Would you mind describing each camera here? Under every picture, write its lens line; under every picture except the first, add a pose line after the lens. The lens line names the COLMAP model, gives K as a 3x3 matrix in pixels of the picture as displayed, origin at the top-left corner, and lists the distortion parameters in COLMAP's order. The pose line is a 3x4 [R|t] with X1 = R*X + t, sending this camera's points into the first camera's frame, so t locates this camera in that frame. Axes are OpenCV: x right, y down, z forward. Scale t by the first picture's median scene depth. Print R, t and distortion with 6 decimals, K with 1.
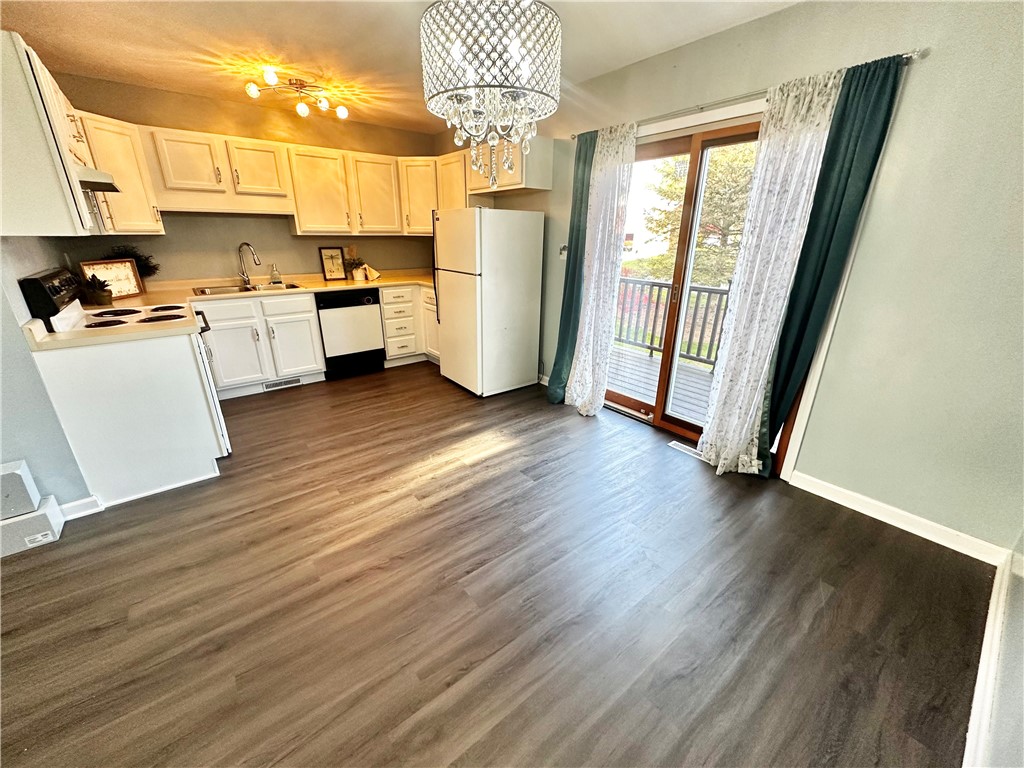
lens RADIAL K [[405.3, 0, 512.0], [0, 405.3, 384.0], [0, 0, 1]] dist [-0.004878, -0.000262]
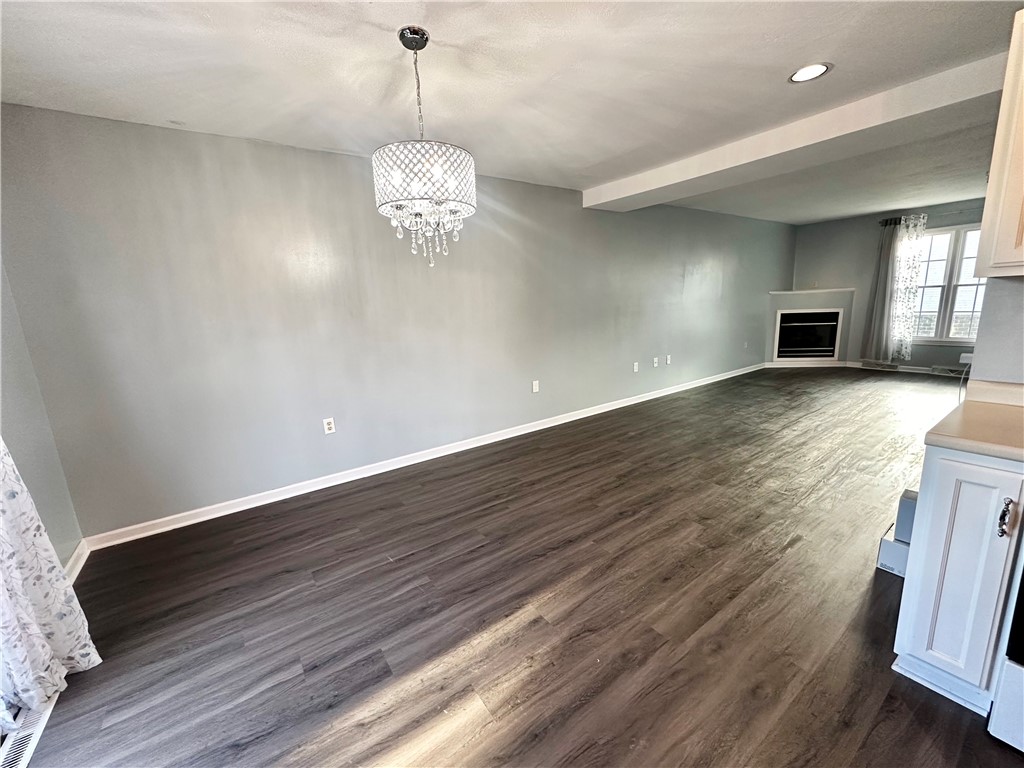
lens RADIAL K [[405.3, 0, 512.0], [0, 405.3, 384.0], [0, 0, 1]] dist [-0.004878, -0.000262]
pose [[-0.997294, 0.026822, 0.068456, -0.285122], [0.058349, 0.855224, 0.514964, -0.605196], [-0.044733, 0.517564, -0.854474, 1.709667]]
